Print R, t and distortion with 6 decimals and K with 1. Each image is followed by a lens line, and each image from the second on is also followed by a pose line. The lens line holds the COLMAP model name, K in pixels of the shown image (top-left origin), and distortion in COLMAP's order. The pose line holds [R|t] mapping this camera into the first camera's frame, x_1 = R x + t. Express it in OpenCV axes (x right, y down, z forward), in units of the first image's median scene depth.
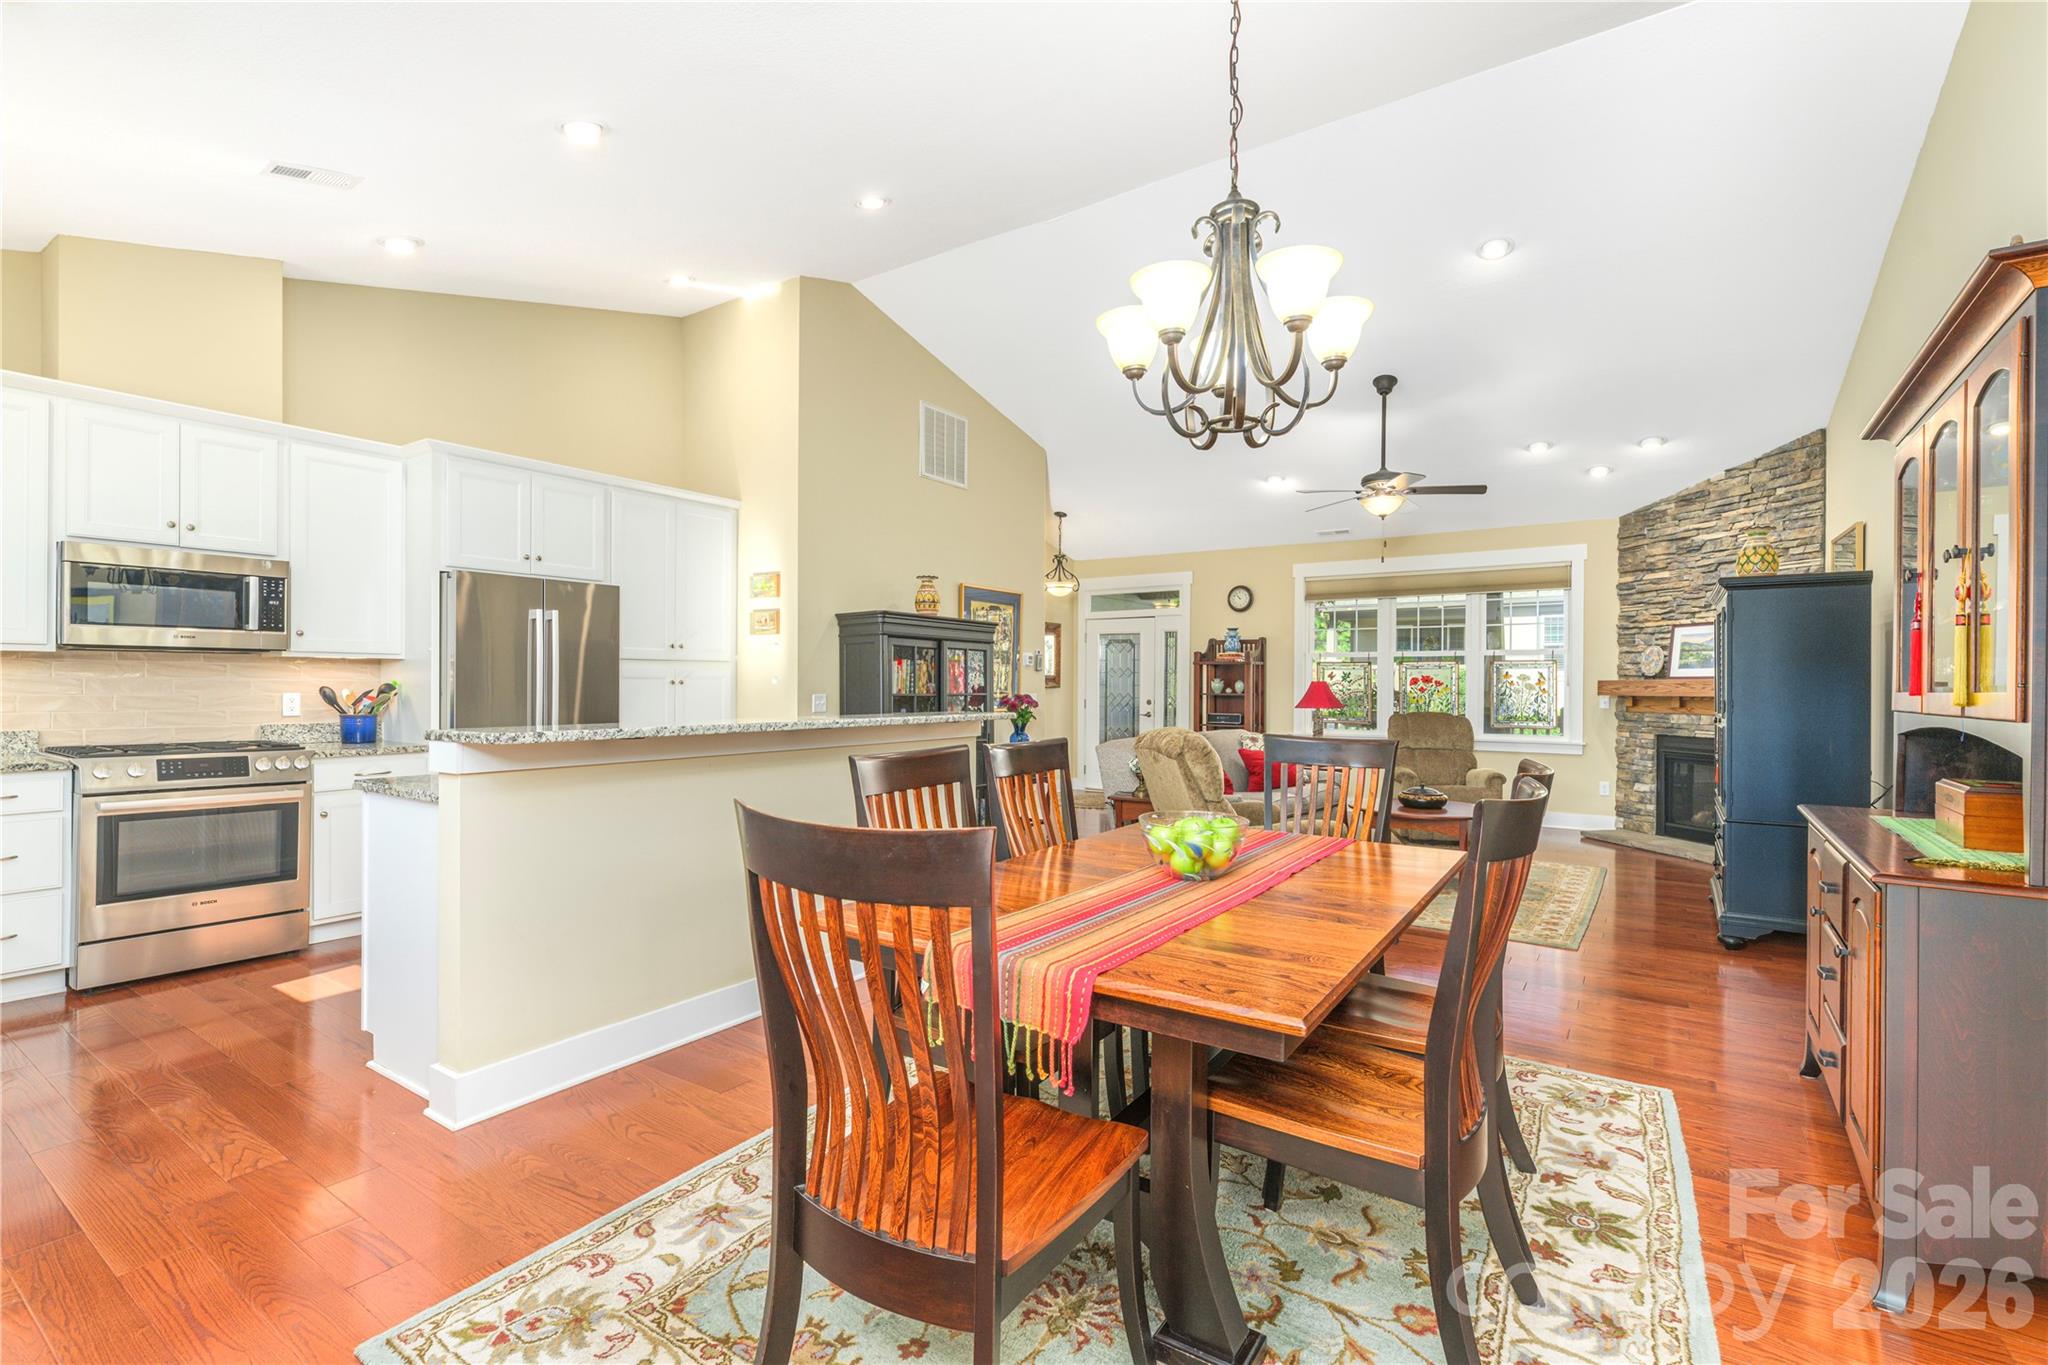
lens RADIAL K [[913.4, 0, 1039.3], [0, 913.4, 694.6], [0, 0, 1]] dist [-0.005280, -0.001736]
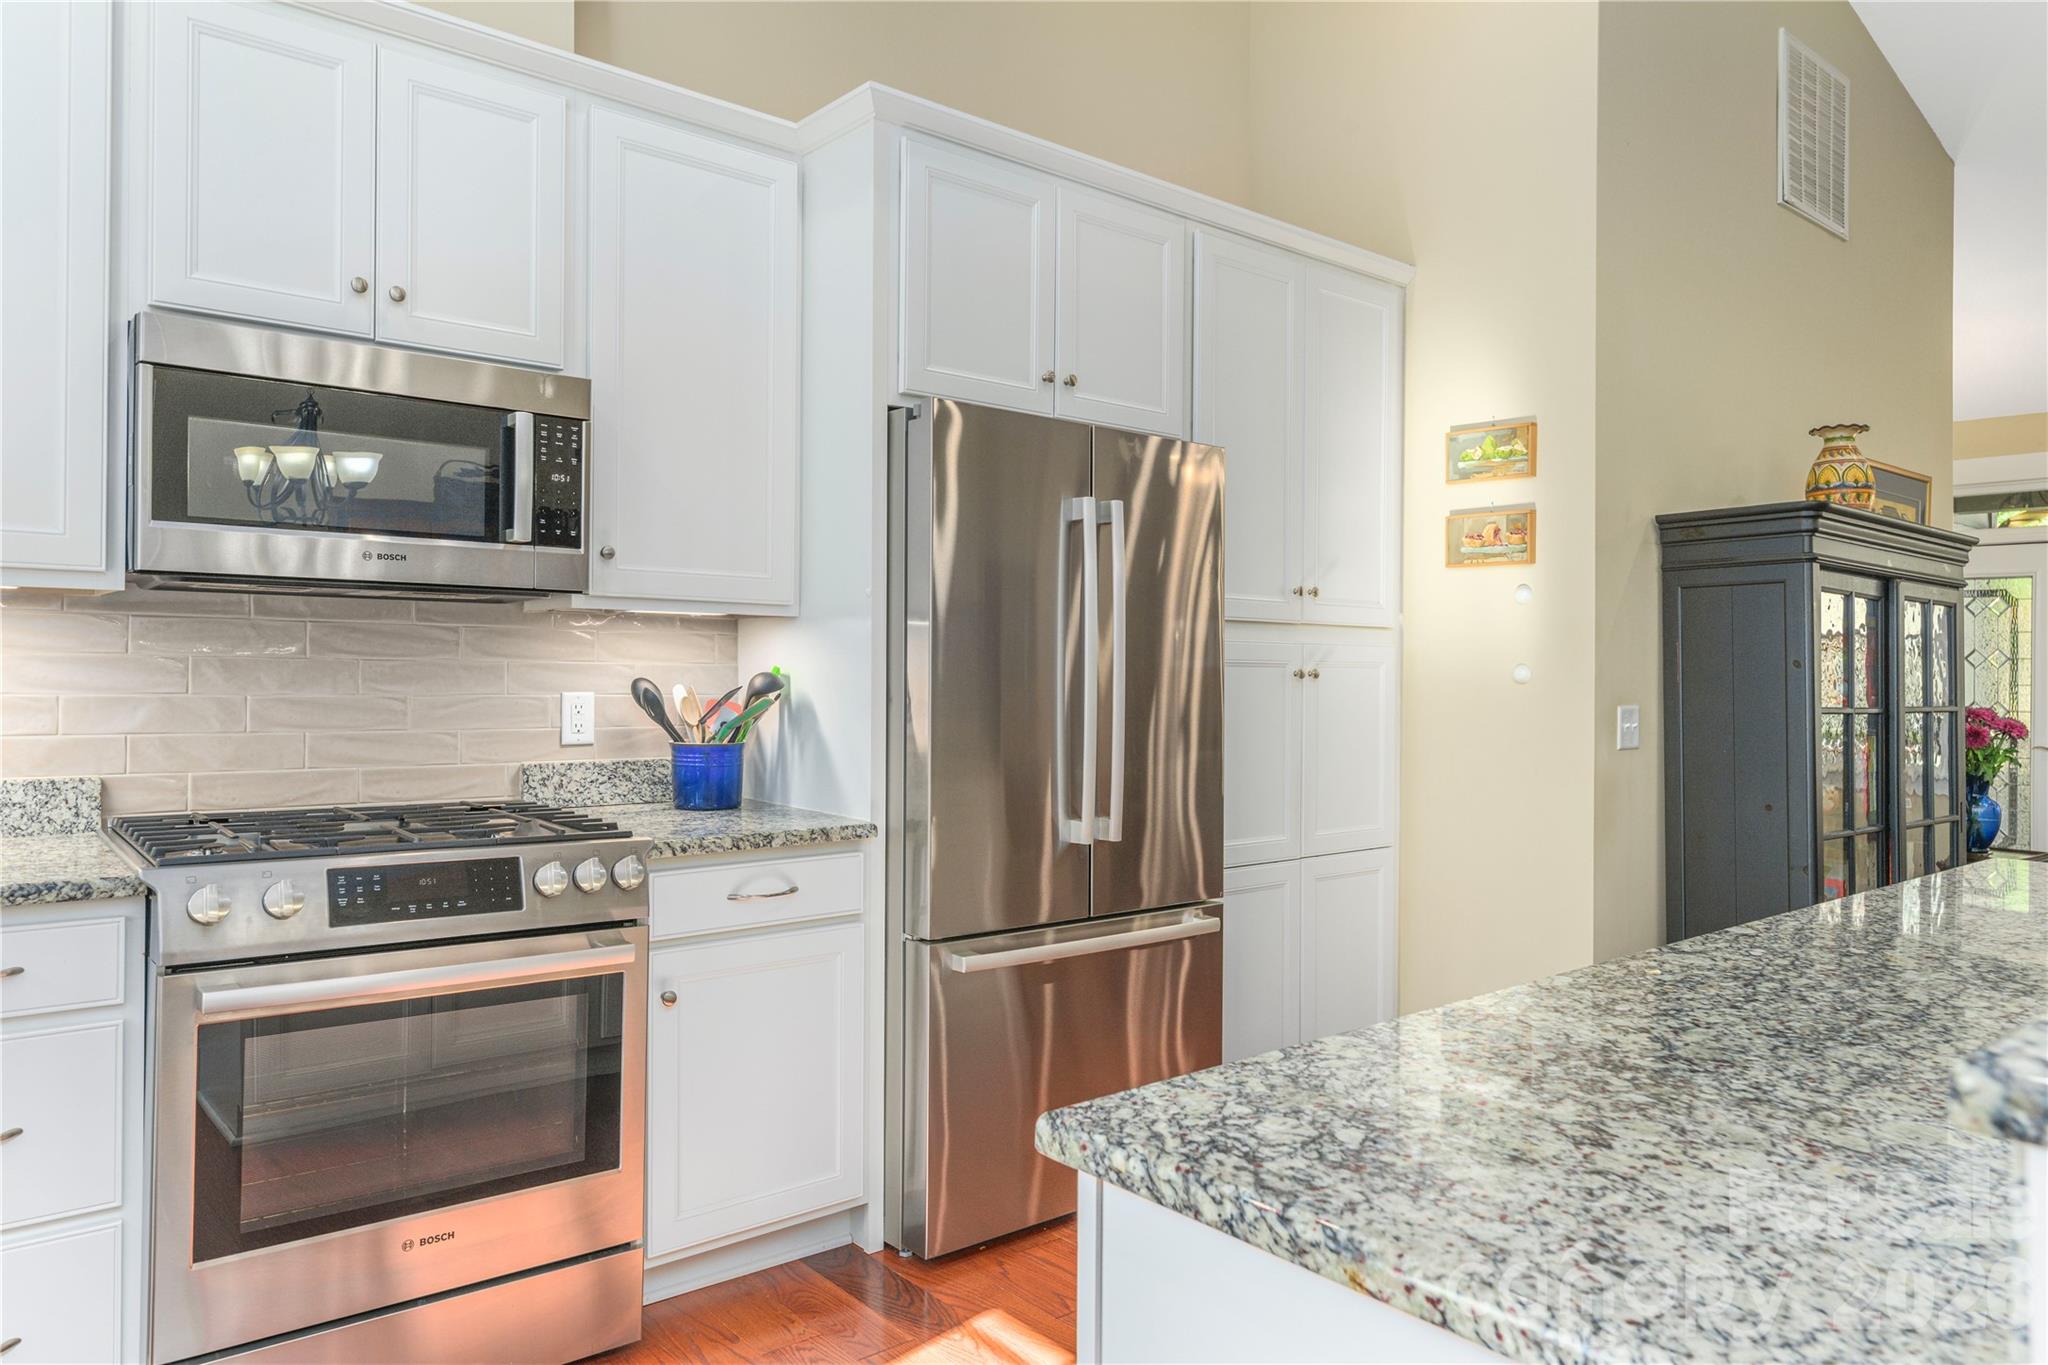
lens RADIAL K [[1354.4, 0, 1078.9], [0, 1354.4, 716.3], [0, 0, 1]] dist [-0.013325, -0.005997]
pose [[0.965178, 0.015494, -0.261136, -0.423756], [-0.011039, 0.999768, 0.018517, -0.005526], [0.261362, -0.014990, 0.965124, 0.436486]]
